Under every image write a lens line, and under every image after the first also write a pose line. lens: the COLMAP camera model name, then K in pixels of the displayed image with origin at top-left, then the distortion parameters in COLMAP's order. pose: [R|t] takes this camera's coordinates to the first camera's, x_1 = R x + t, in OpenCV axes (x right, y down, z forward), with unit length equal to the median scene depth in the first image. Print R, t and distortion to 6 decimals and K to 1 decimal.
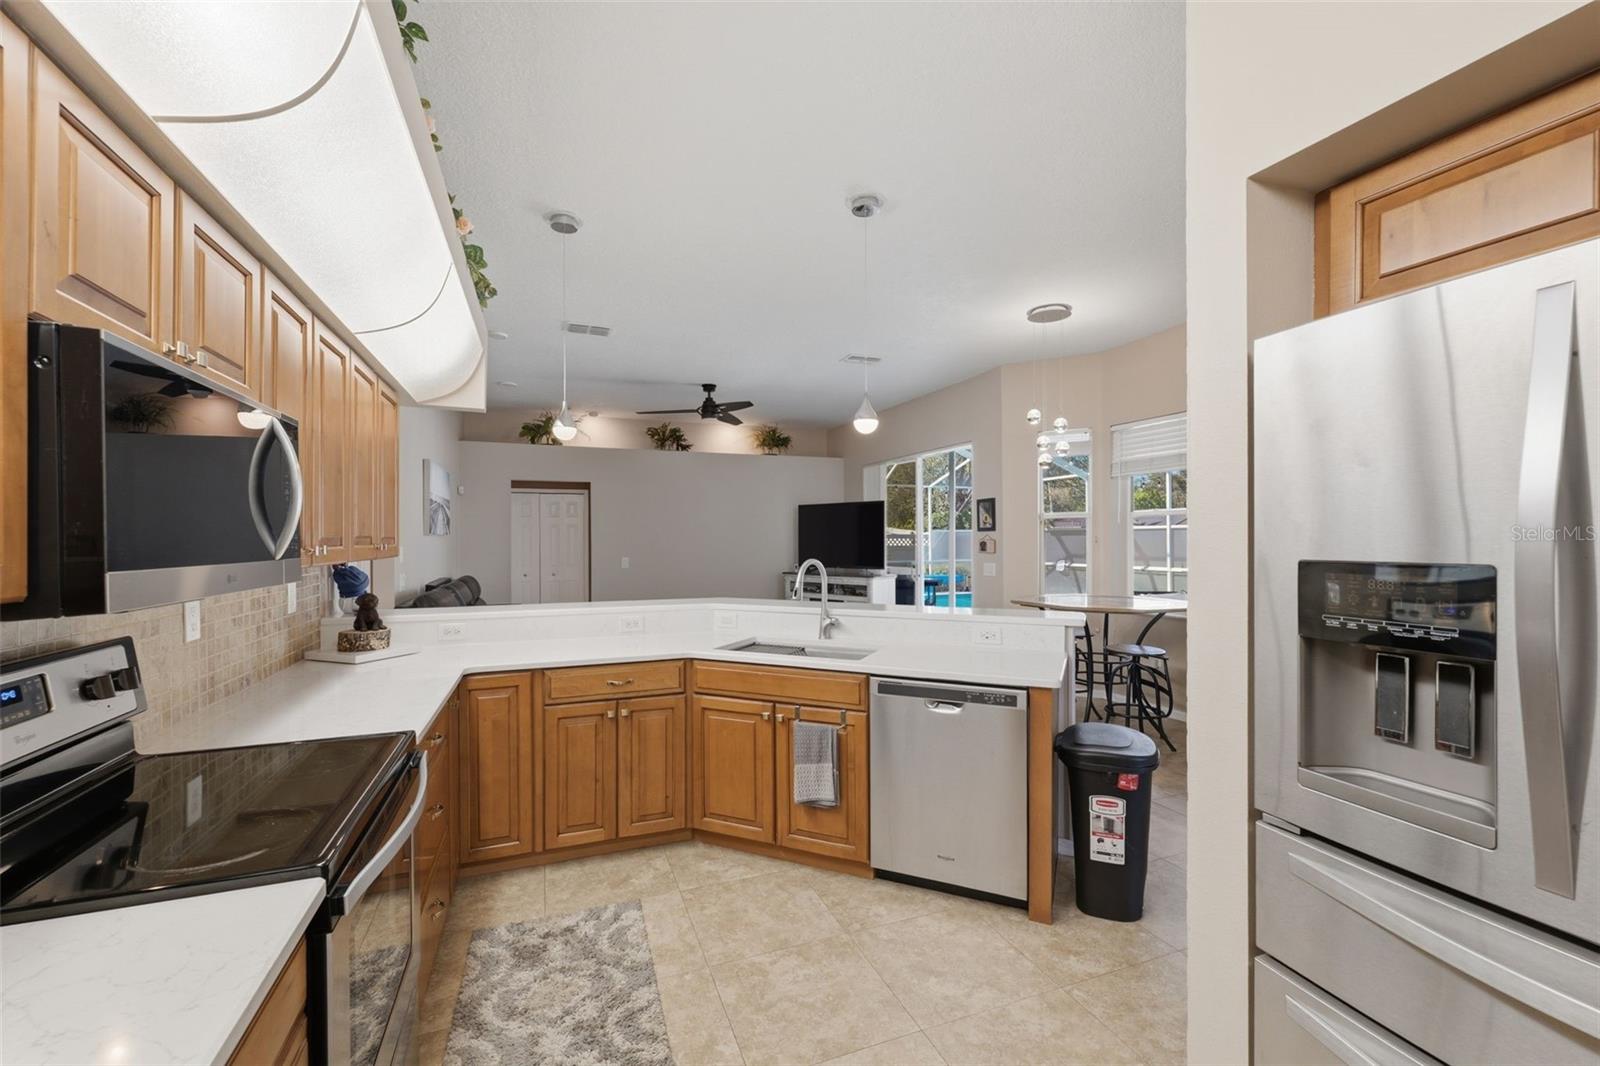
lens RADIAL K [[660.9, 0, 812.1], [0, 660.9, 538.0], [0, 0, 1]] dist [-0.000053, -0.000567]
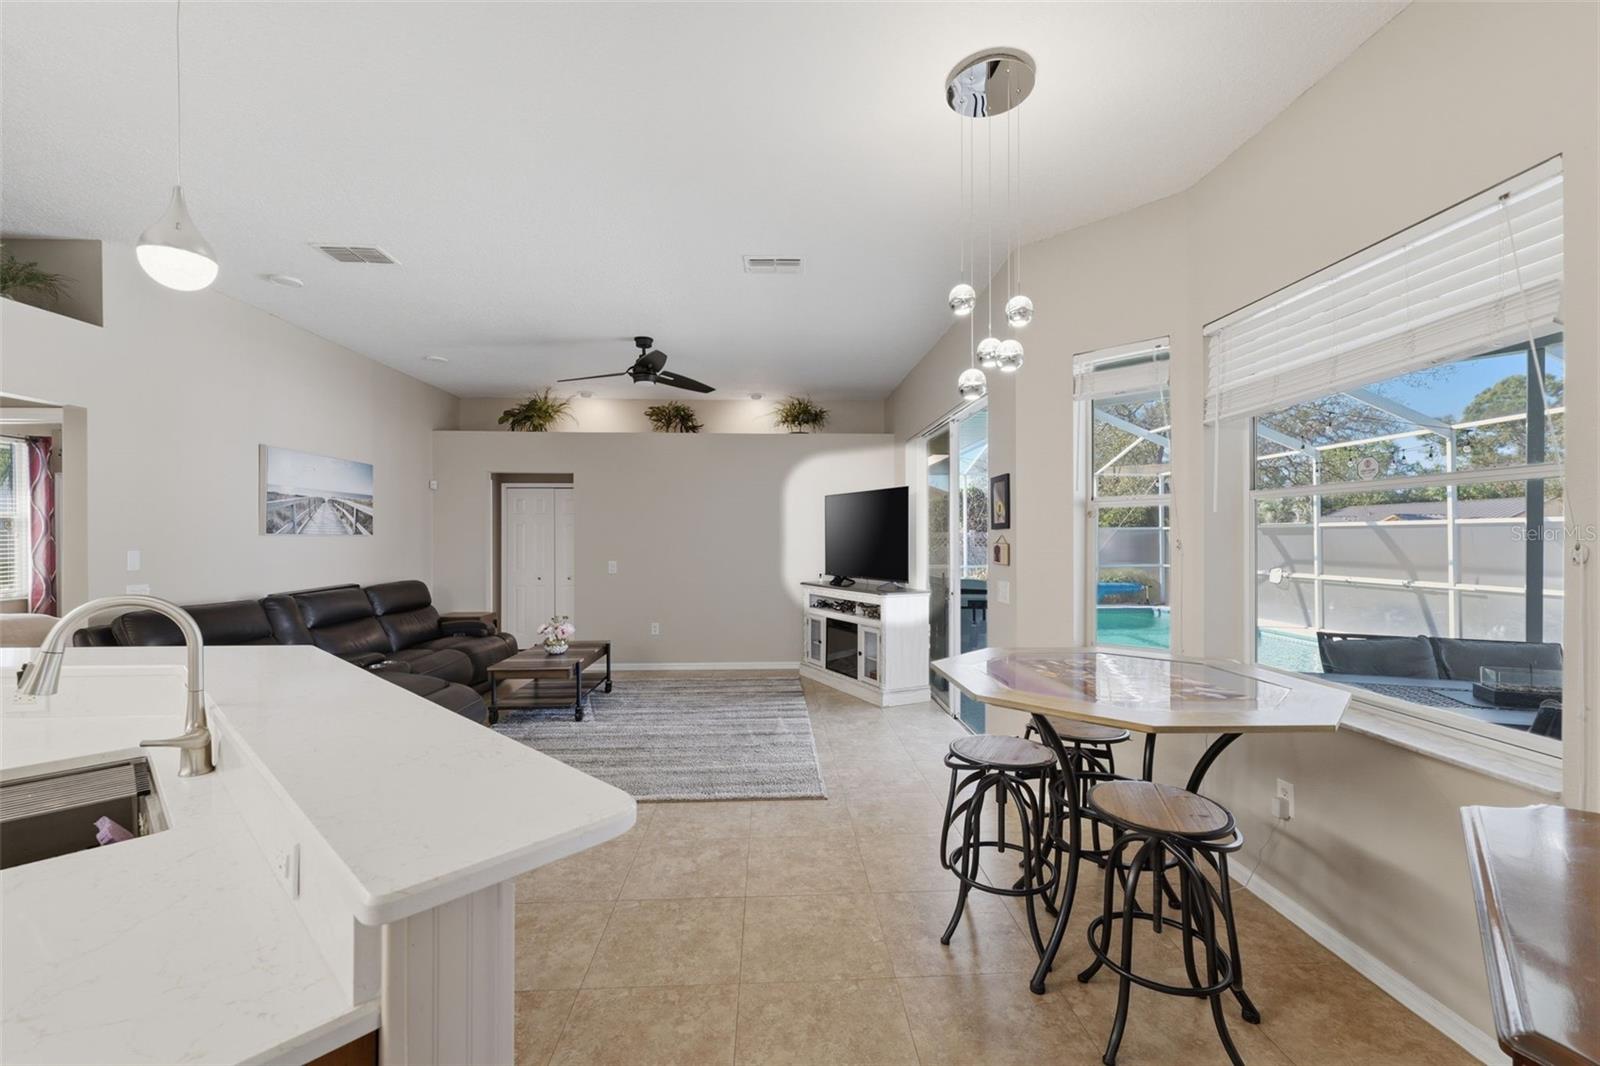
lens RADIAL K [[660.9, 0, 807.1], [0, 660.9, 535.9], [0, 0, 1]] dist [-0.000053, -0.000567]
pose [[0.950207, 0.000855, -0.311618, 0.259919], [-0.000897, 1.000000, 0.000009, -0.003636], [0.311618, 0.000271, 0.950208, 0.335519]]
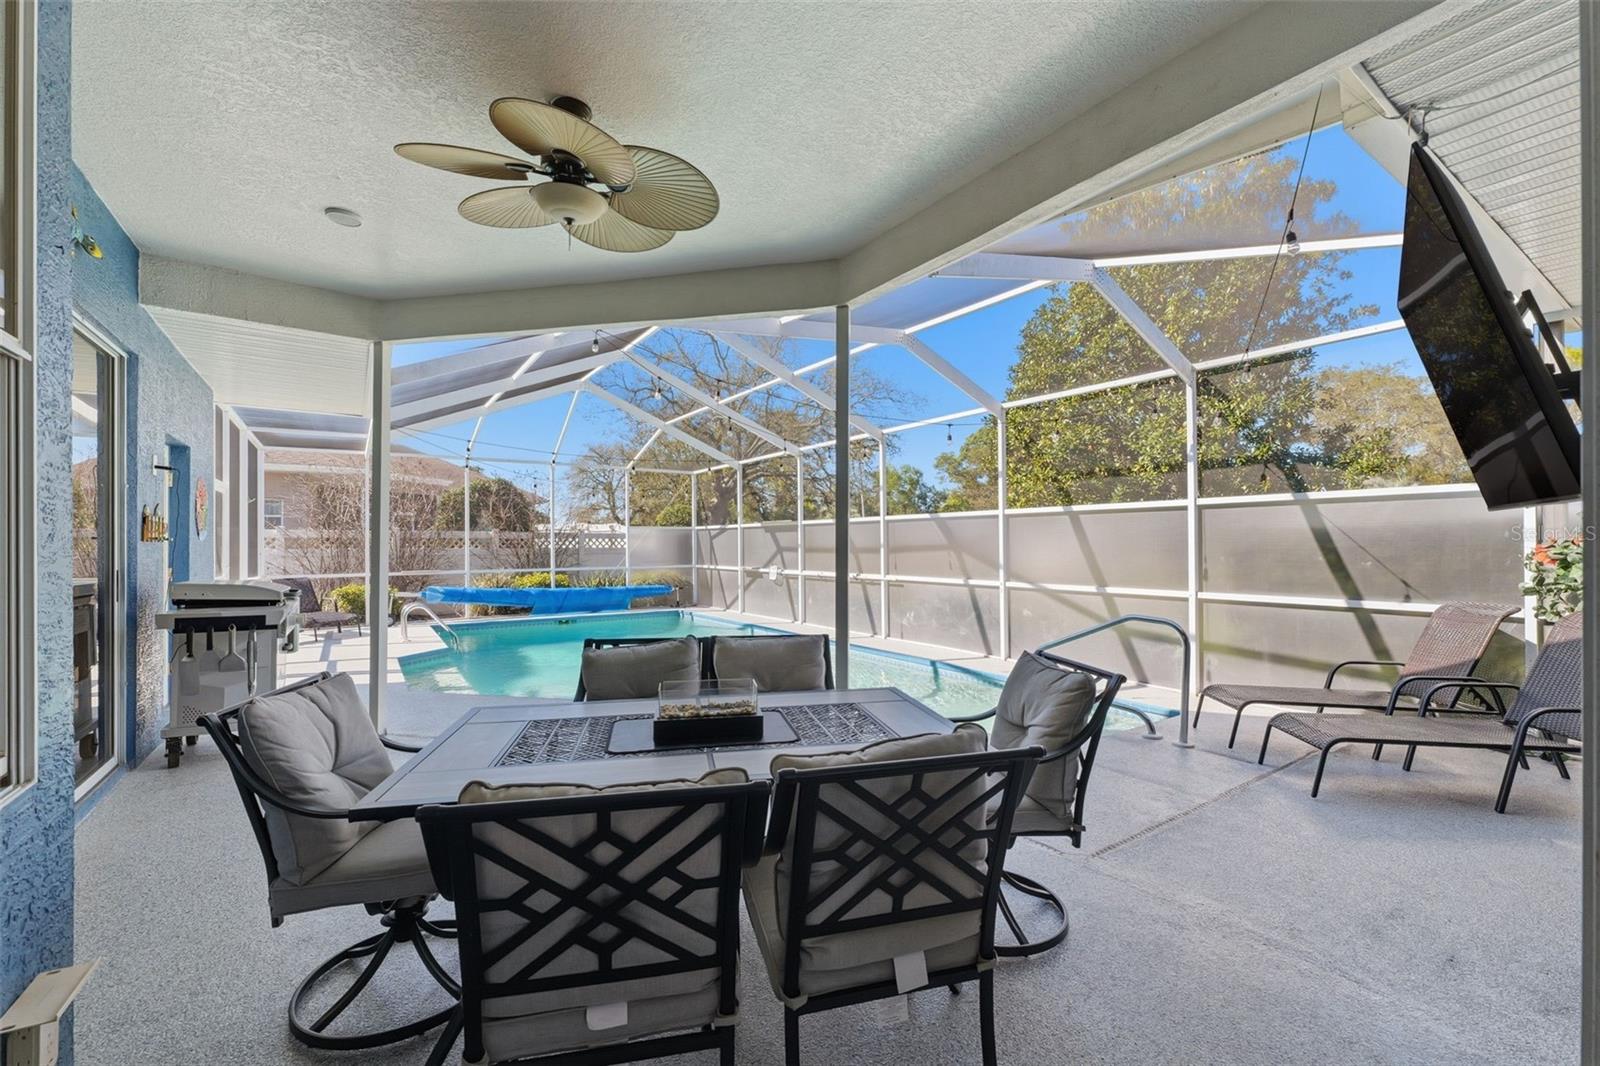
lens RADIAL K [[660.9, 0, 810.9], [0, 660.9, 543.7], [0, 0, 1]] dist [-0.000053, -0.000567]
pose [[0.971823, -0.001073, 0.235709, 0.563634], [0.001113, 0.999999, -0.000035, 0.020911], [-0.235709, 0.000297, 0.971824, 0.600638]]
